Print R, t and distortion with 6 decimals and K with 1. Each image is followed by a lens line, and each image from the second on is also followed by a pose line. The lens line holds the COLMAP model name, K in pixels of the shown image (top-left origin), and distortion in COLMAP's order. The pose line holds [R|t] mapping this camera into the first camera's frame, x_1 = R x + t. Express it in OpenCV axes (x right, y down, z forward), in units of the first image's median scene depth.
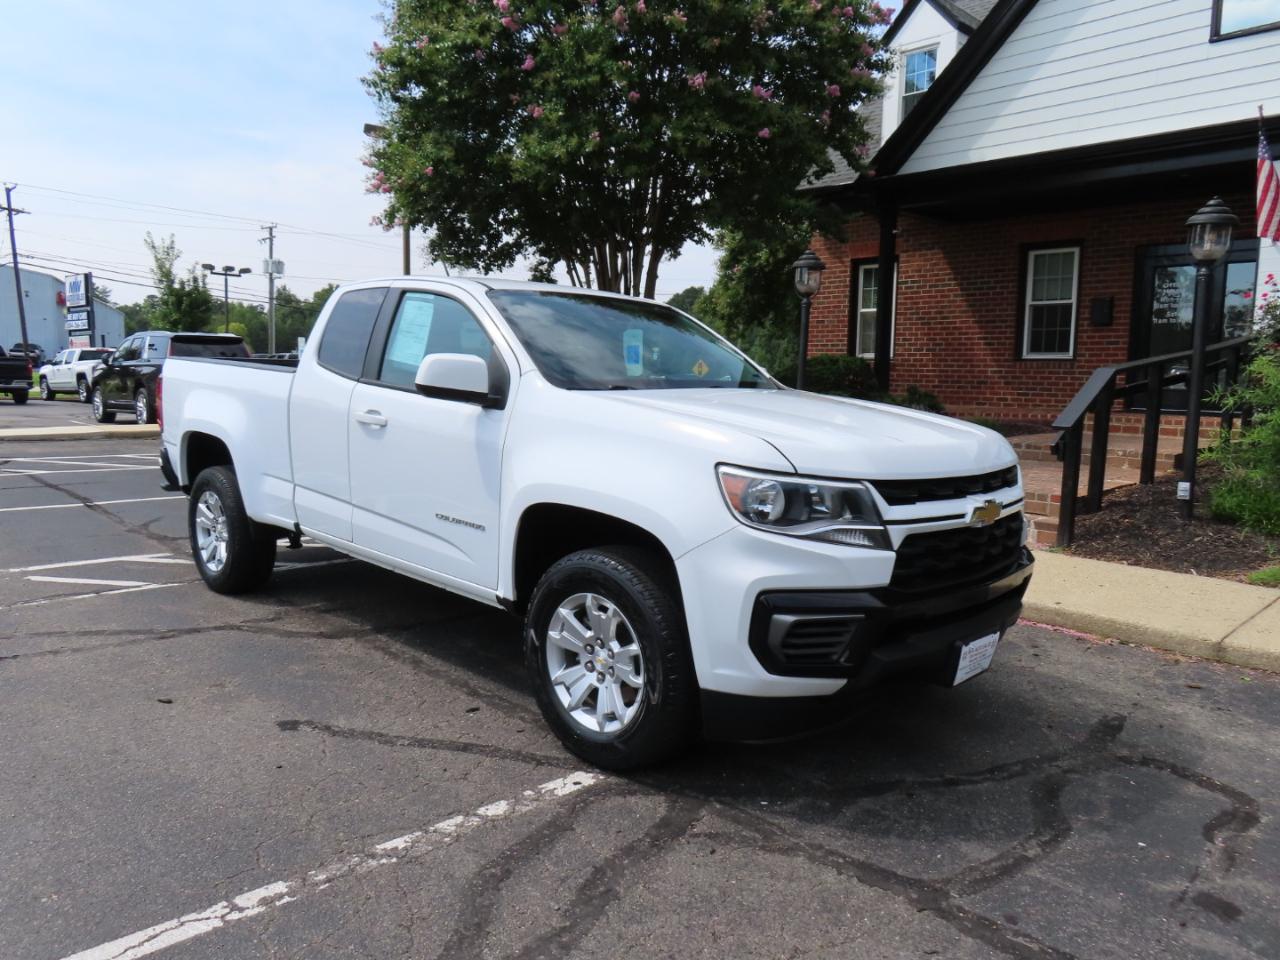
lens RADIAL K [[917.3, 0, 641.1], [0, 917.3, 482.5], [0, 0, 1]] dist [-0.011561, 0.006578]
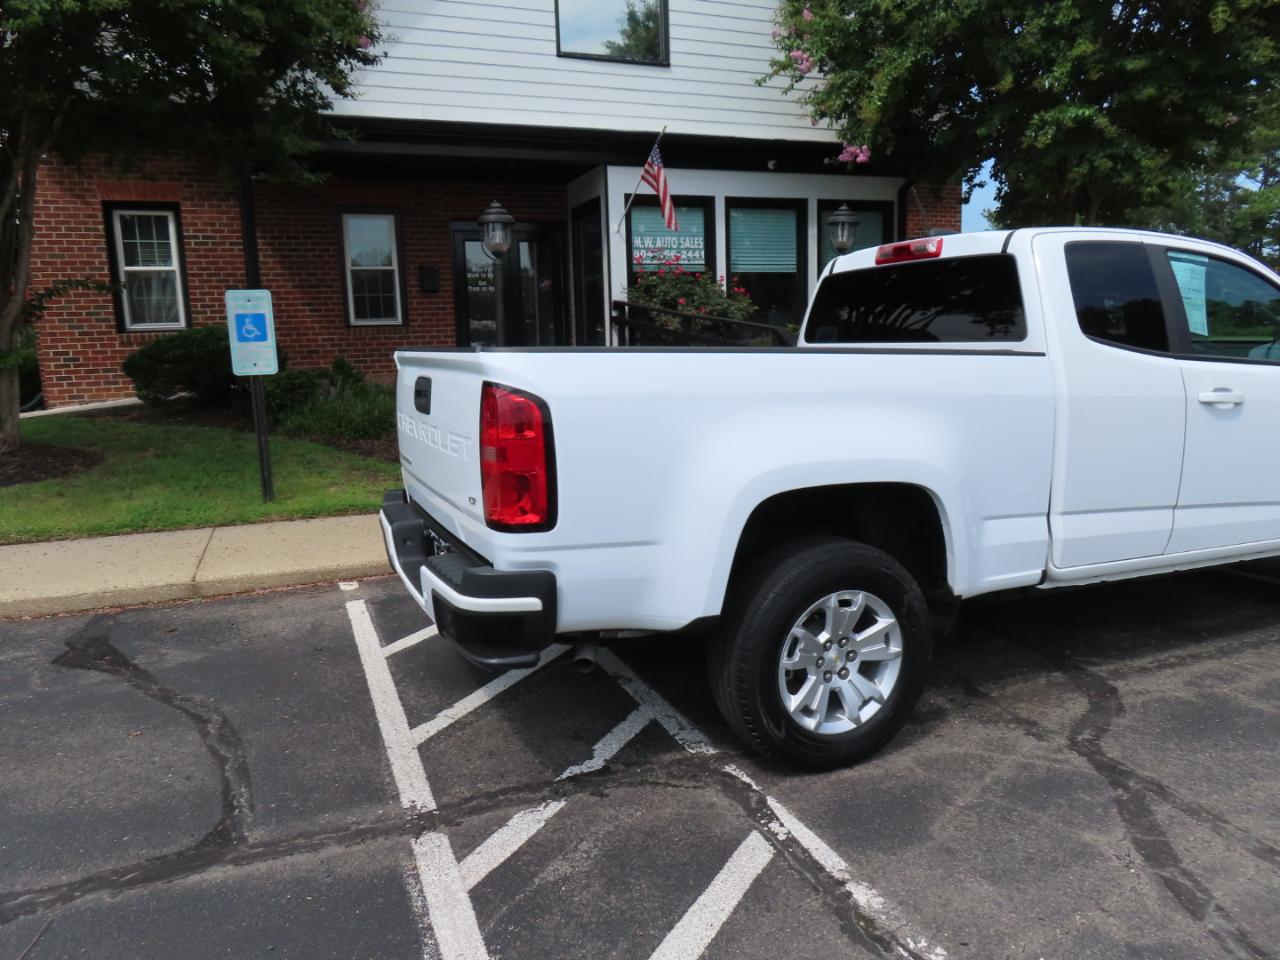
lens RADIAL K [[917.3, 0, 642.3], [0, 917.3, 481.1], [0, 0, 1]] dist [-0.011561, 0.006578]
pose [[0.371234, -0.174528, 0.911990, -1.126813], [0.142763, 0.981227, 0.129665, -0.158578], [-0.917499, 0.082062, 0.389180, 1.013721]]
